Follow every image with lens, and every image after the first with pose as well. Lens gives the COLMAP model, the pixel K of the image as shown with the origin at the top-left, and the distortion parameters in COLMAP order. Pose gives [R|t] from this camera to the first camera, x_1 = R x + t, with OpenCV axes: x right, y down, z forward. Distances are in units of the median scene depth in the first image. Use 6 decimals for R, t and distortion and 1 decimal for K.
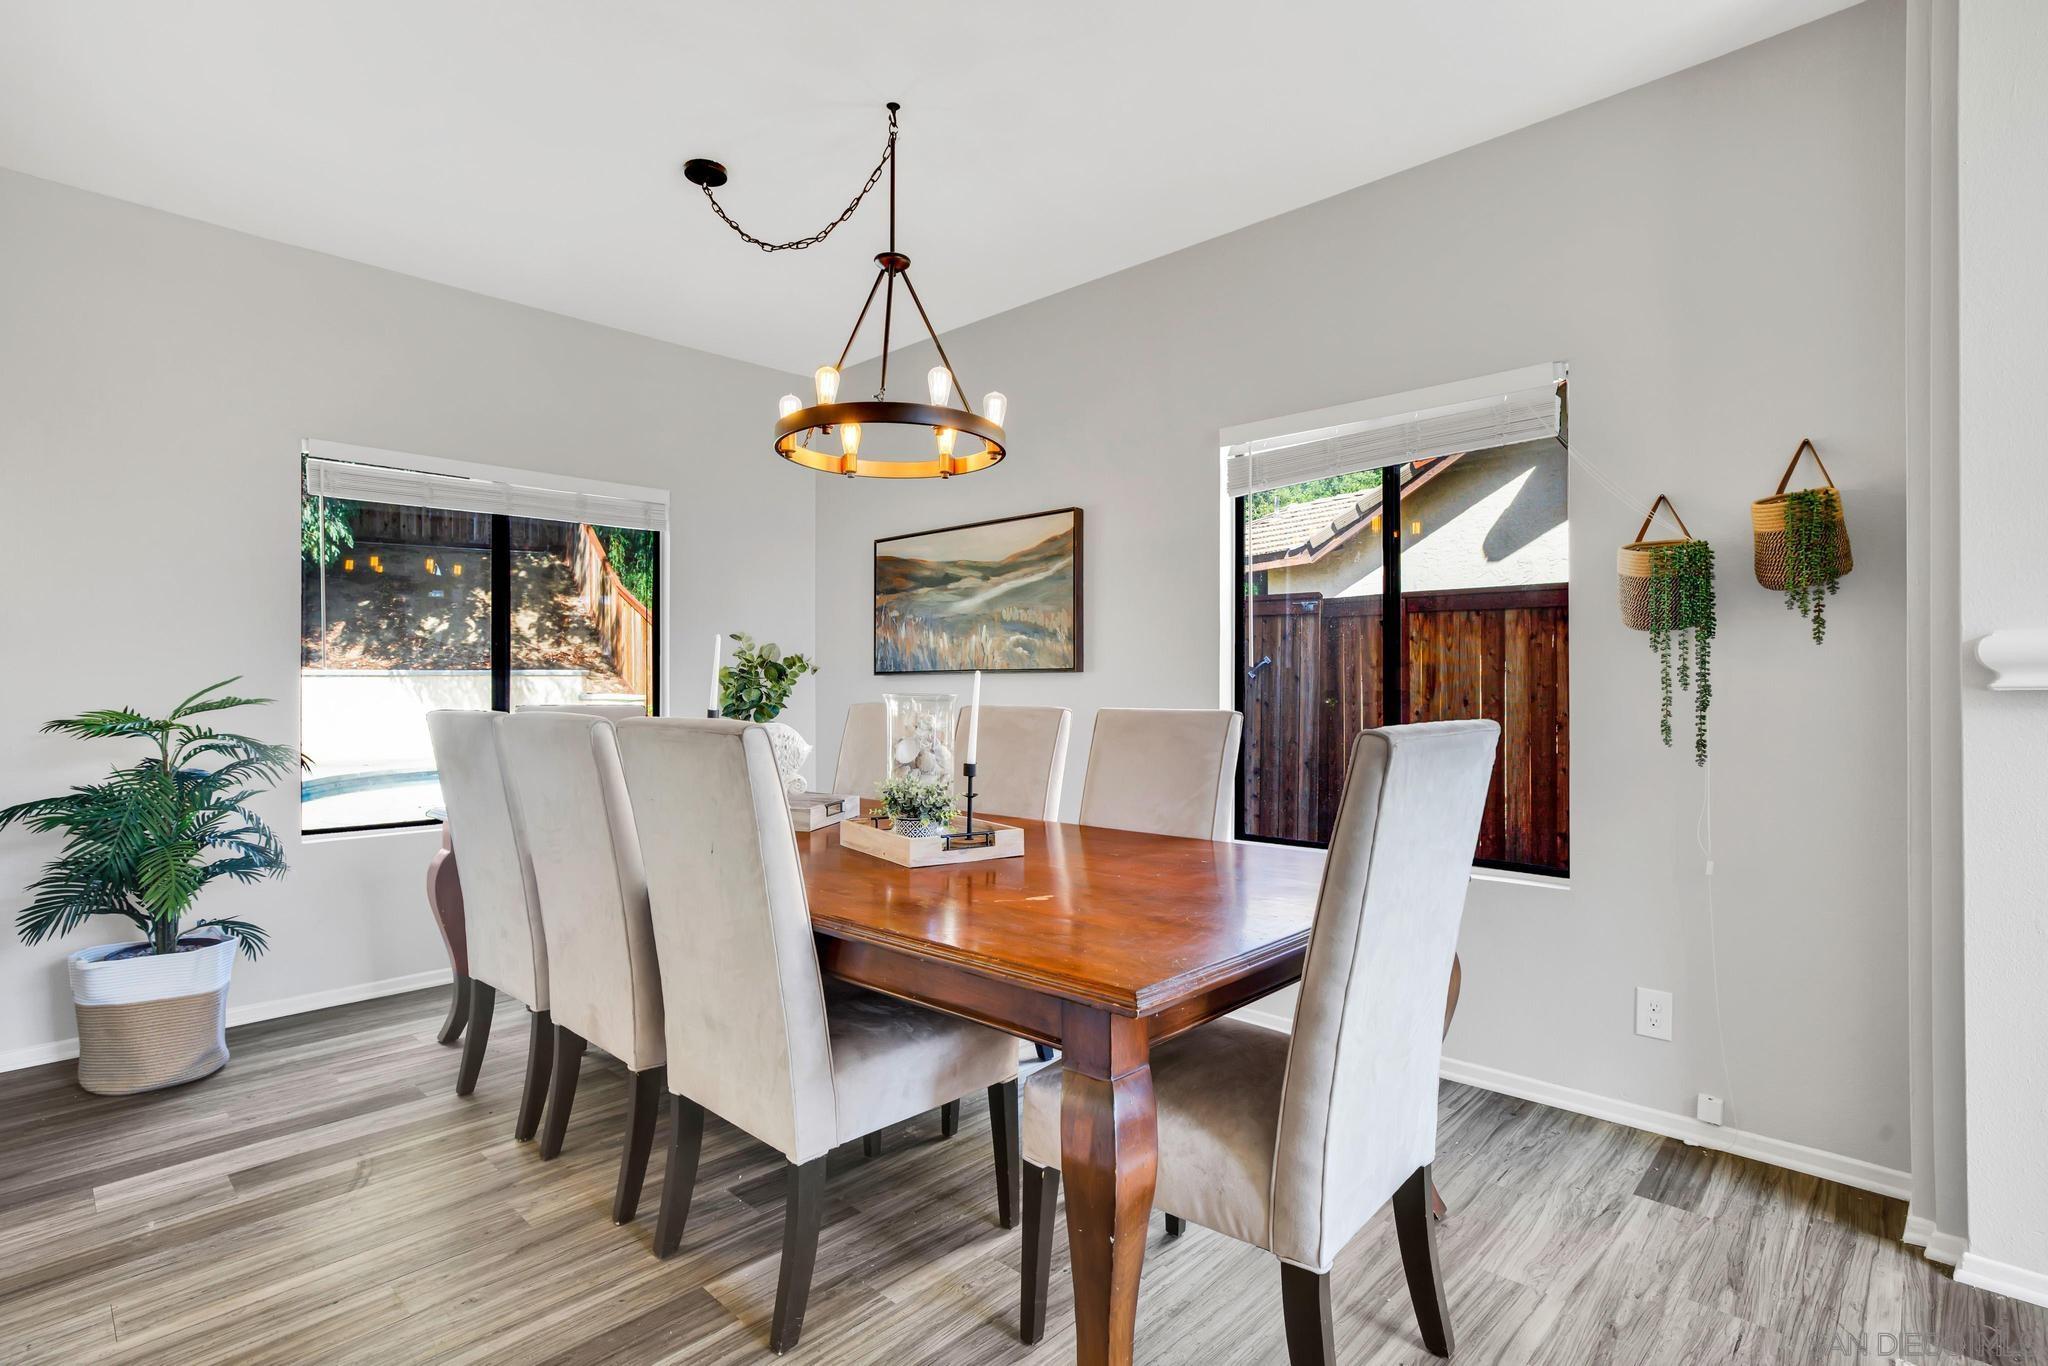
lens RADIAL K [[988.1, 0, 1024.0], [0, 988.1, 683.0], [0, 0, 1]] dist [-0.038016, 0.020829]
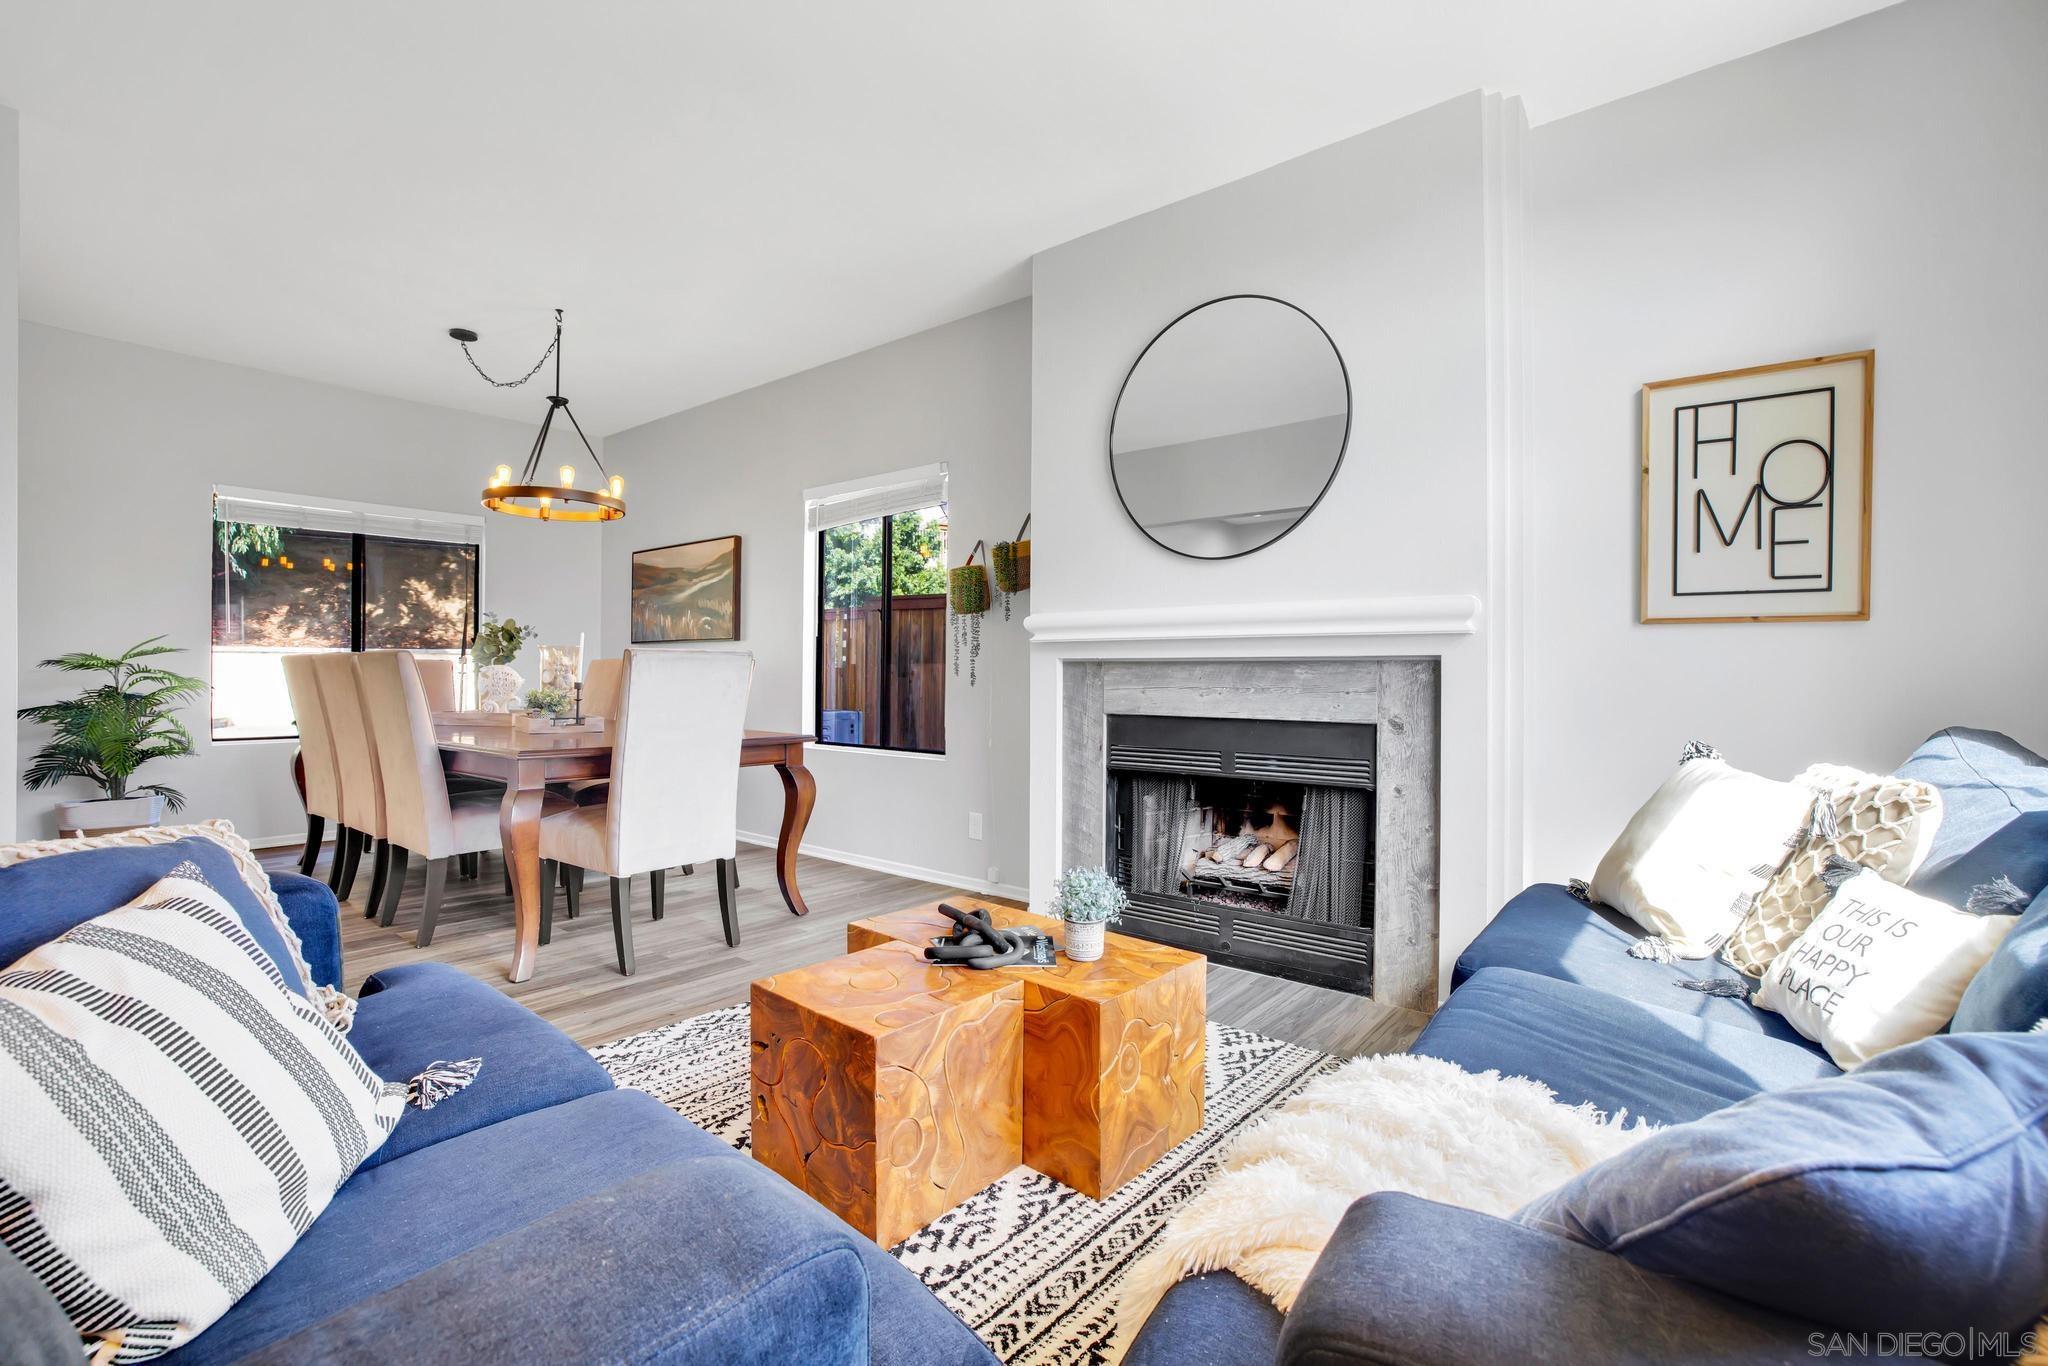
lens RADIAL K [[899.2, 0, 1023.2], [0, 899.2, 671.8], [0, 0, 1]] dist [-0.037281, 0.014027]
pose [[0.997287, 0.006178, 0.073357, 0.518988], [-0.006323, 0.999978, 0.001750, 0.042345], [-0.073344, -0.002209, 0.997304, -0.575171]]
